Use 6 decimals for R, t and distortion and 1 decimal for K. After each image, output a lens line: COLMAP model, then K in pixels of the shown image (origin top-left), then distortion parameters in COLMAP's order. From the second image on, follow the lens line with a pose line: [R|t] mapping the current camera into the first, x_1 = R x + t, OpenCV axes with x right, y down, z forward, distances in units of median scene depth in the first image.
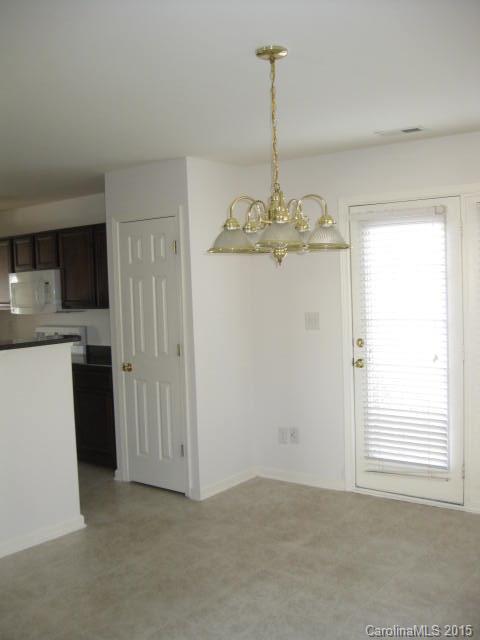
lens RADIAL K [[651.7, 0, 240.0], [0, 651.7, 320.0], [0, 0, 1]] dist [-0.129105, 0.043158]
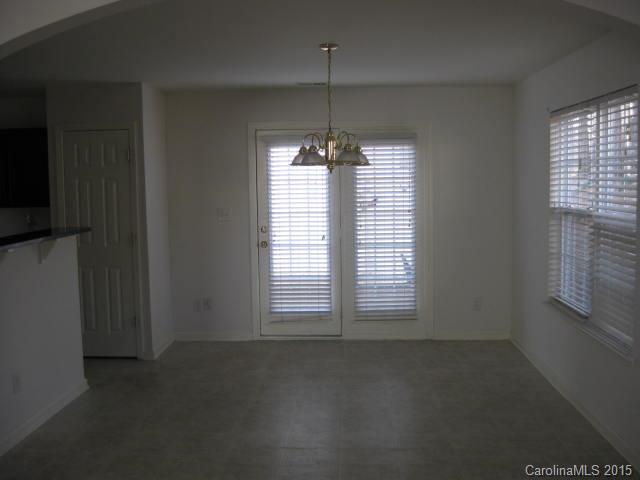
lens RADIAL K [[651.7, 0, 321.8], [0, 651.7, 232.4], [0, 0, 1]] dist [-0.129105, 0.043158]
pose [[0.815702, -0.024805, 0.577941, -0.486639], [0.018559, 0.999688, 0.016712, 0.019153], [-0.578175, -0.002906, 0.815908, -0.188799]]
